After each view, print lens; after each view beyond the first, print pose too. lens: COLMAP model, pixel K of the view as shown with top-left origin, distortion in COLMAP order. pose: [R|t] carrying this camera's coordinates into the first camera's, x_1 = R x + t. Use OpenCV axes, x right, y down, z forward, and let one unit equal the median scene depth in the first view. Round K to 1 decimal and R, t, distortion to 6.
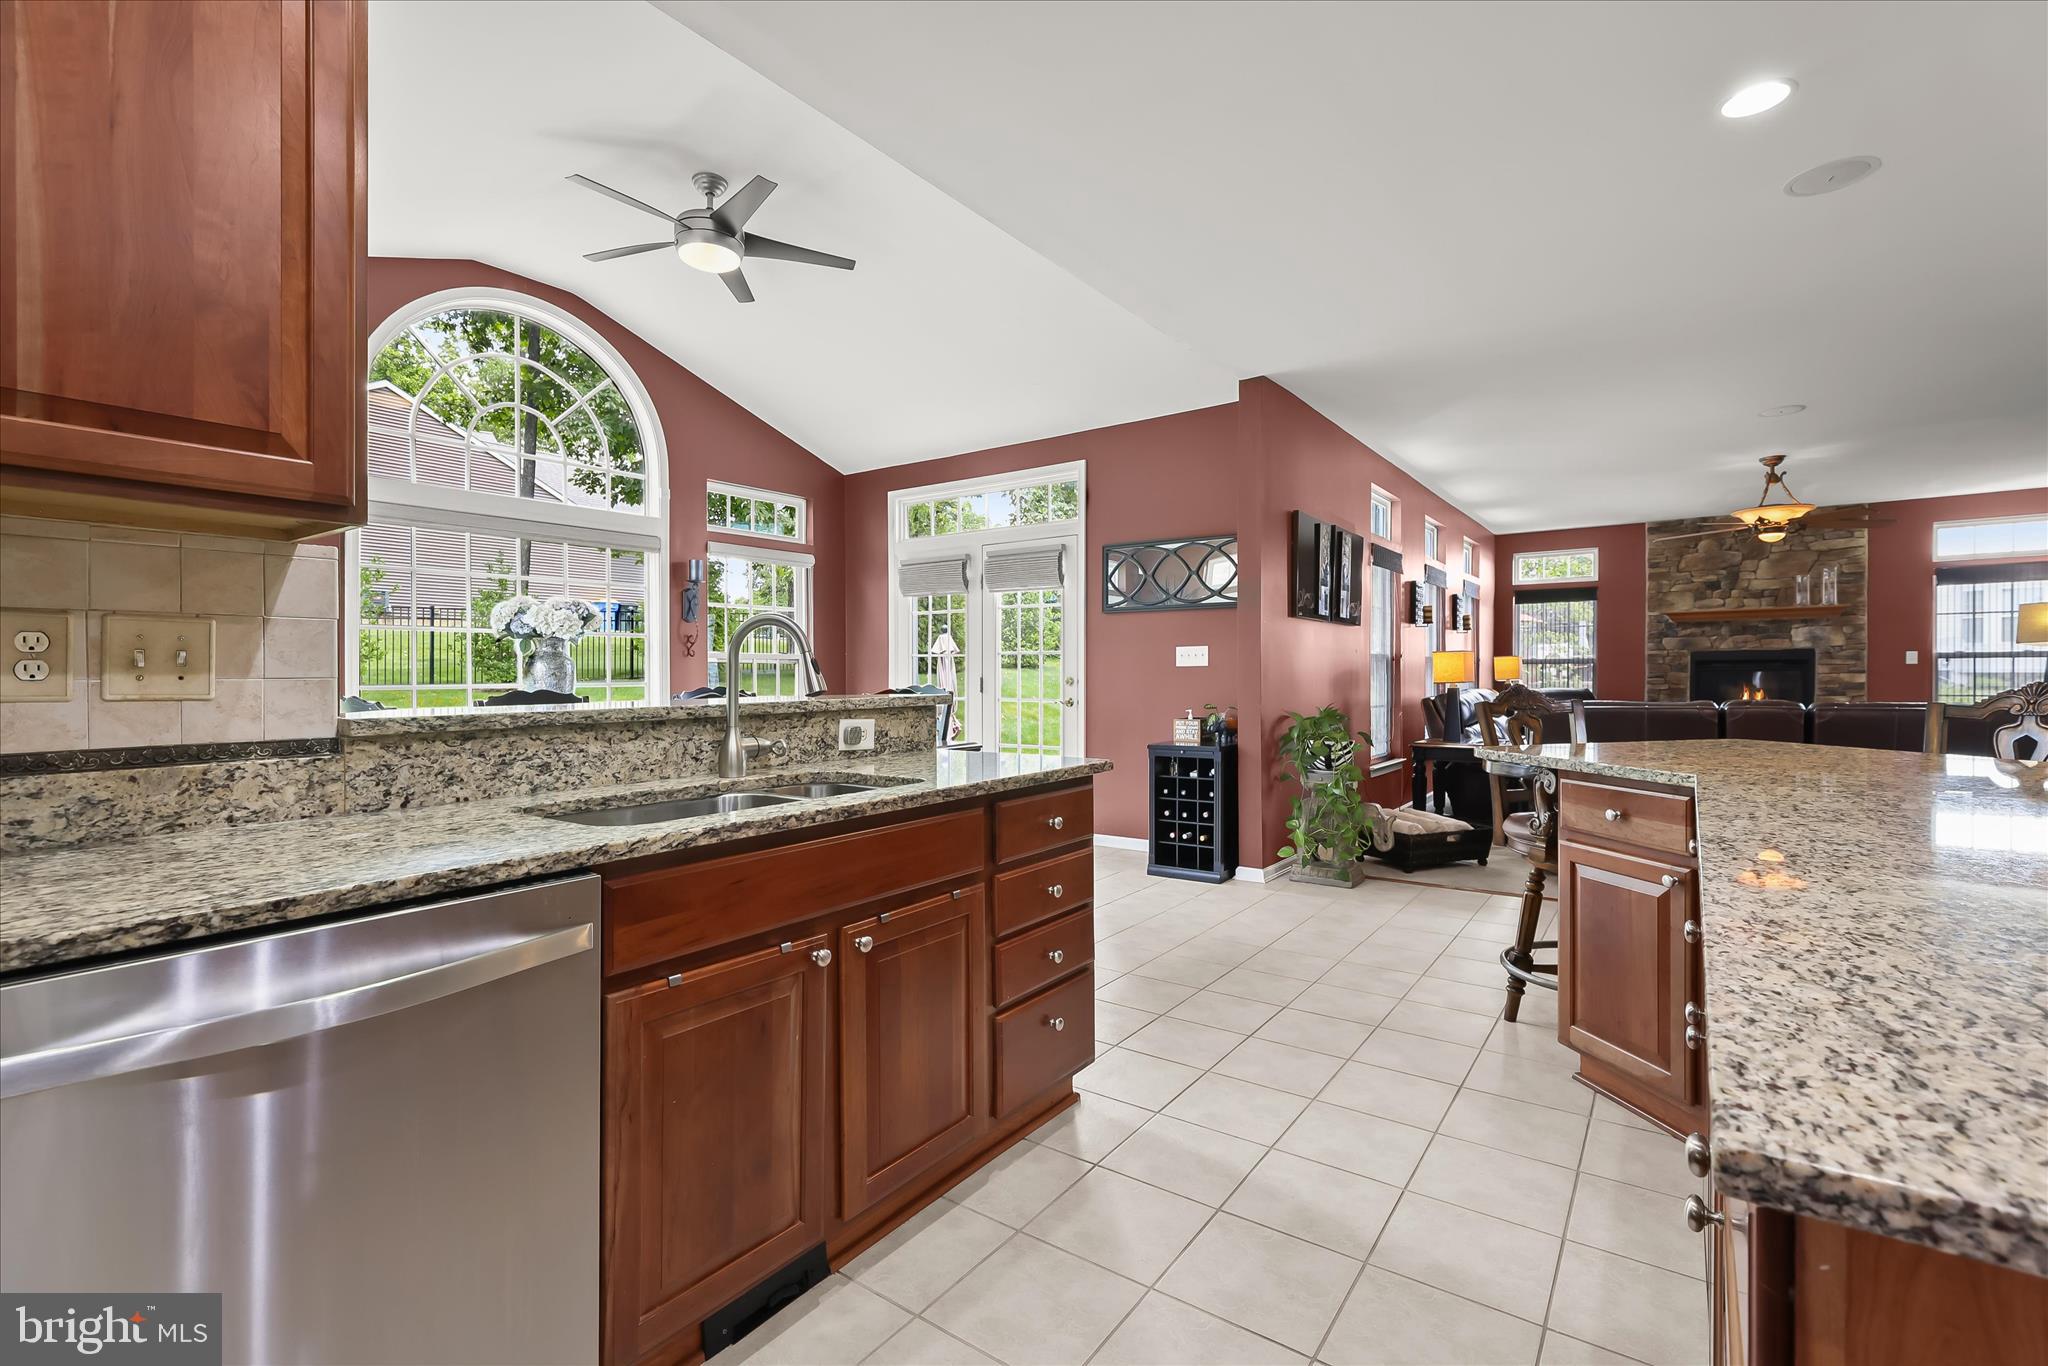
lens RADIAL K [[917.6, 0, 1026.3], [0, 917.6, 680.3], [0, 0, 1]] dist [0.001010, -0.000154]
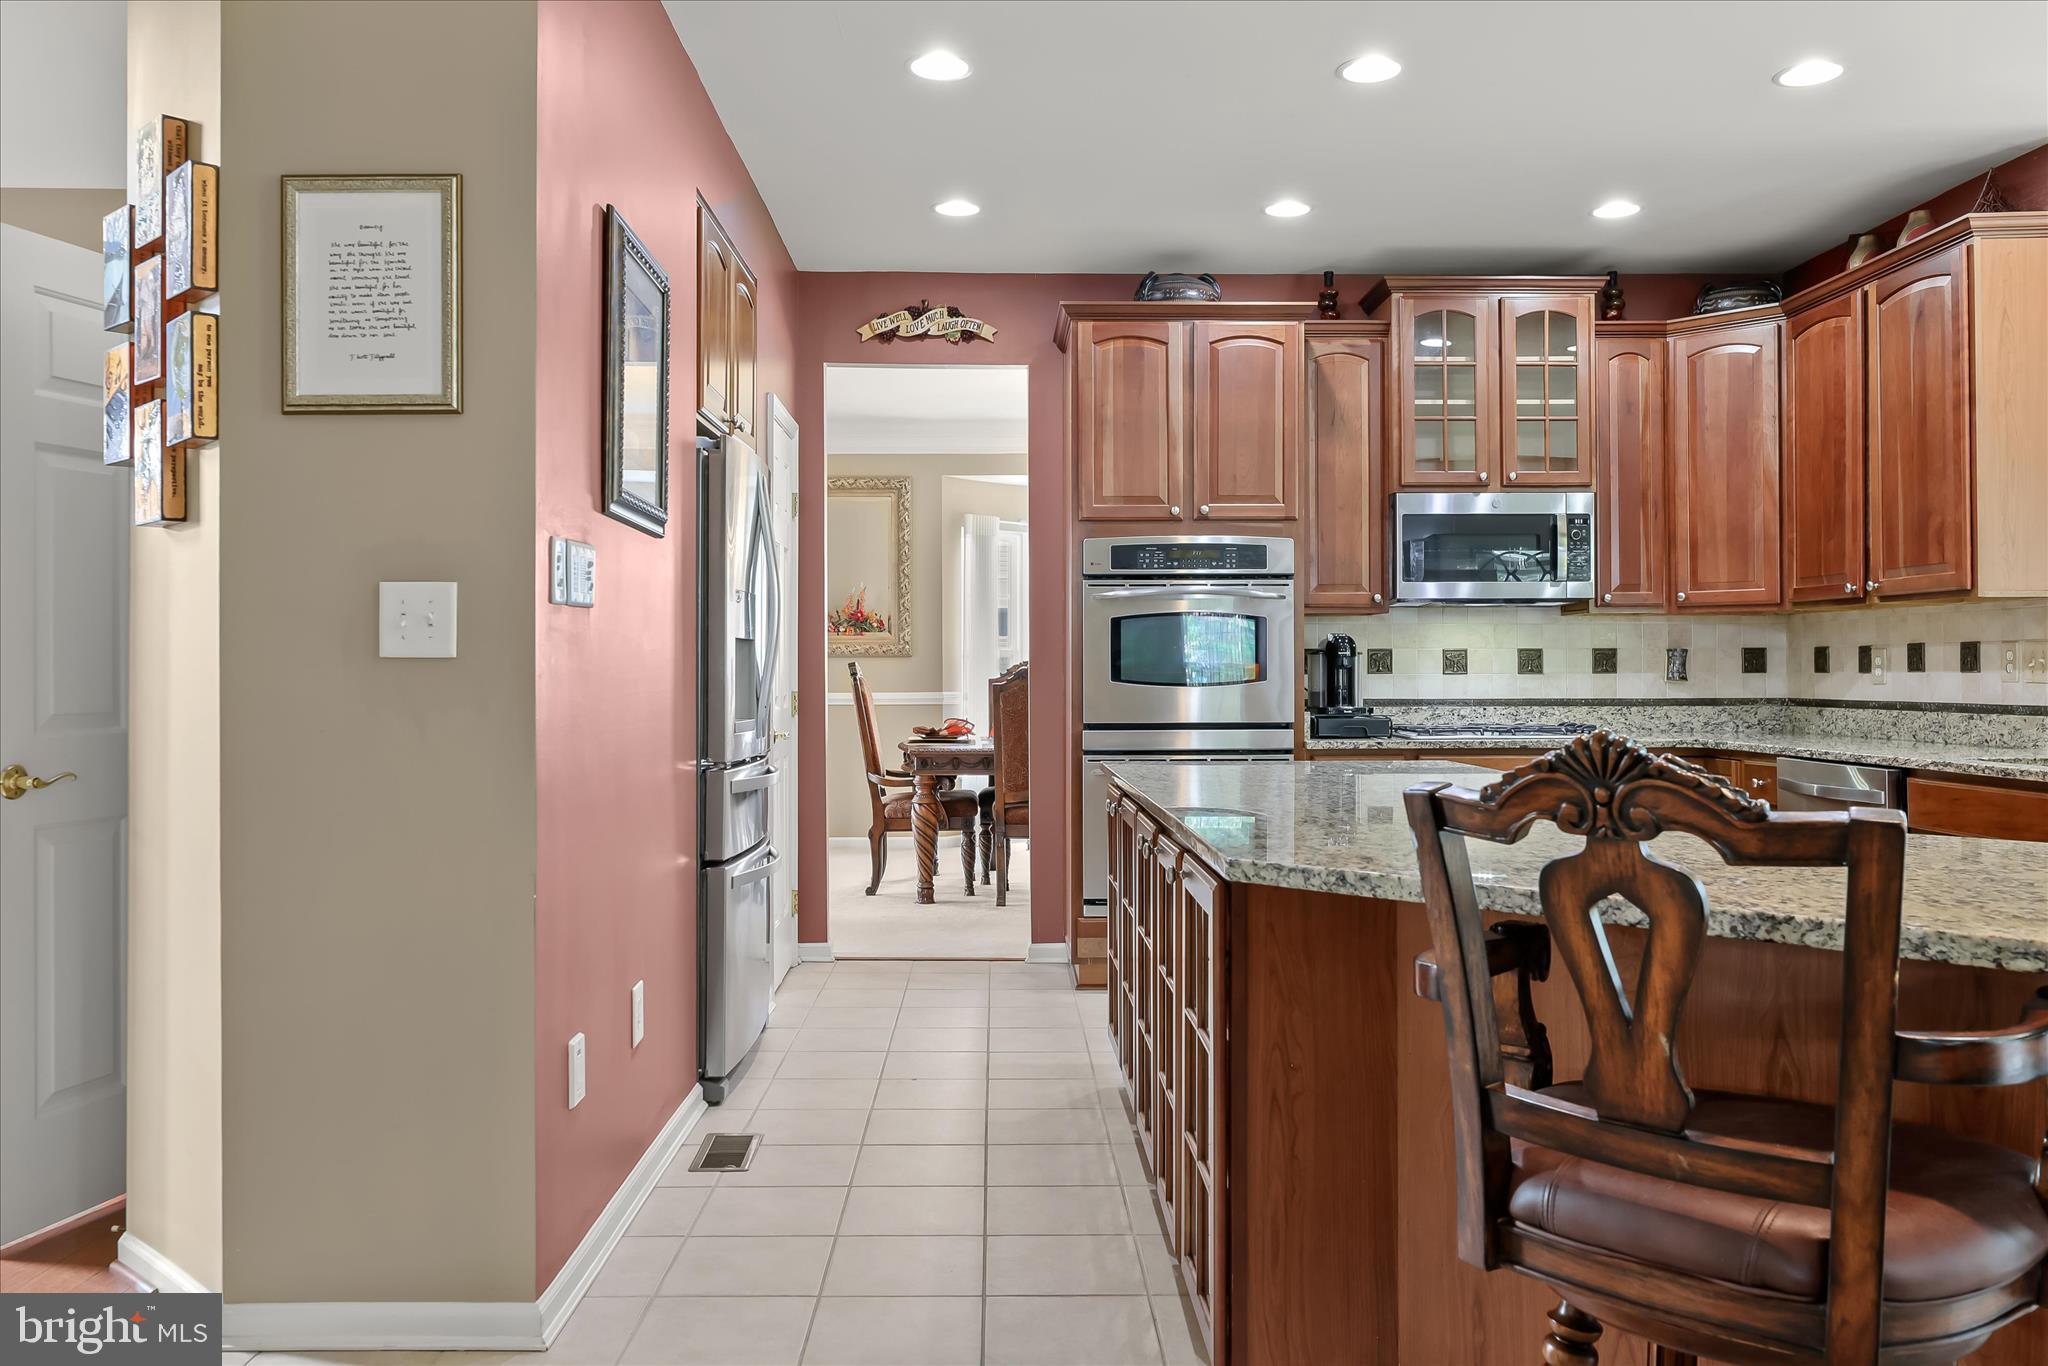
lens RADIAL K [[1531.7, 0, 1021.4], [0, 1531.7, 656.2], [0, 0, 1]] dist [-0.002750, -0.002797]
pose [[-0.801794, 0.002901, -0.597594, 0.927441], [0.003888, 0.999992, -0.000362, -0.014382], [0.597588, -0.002614, -0.801799, 0.767528]]
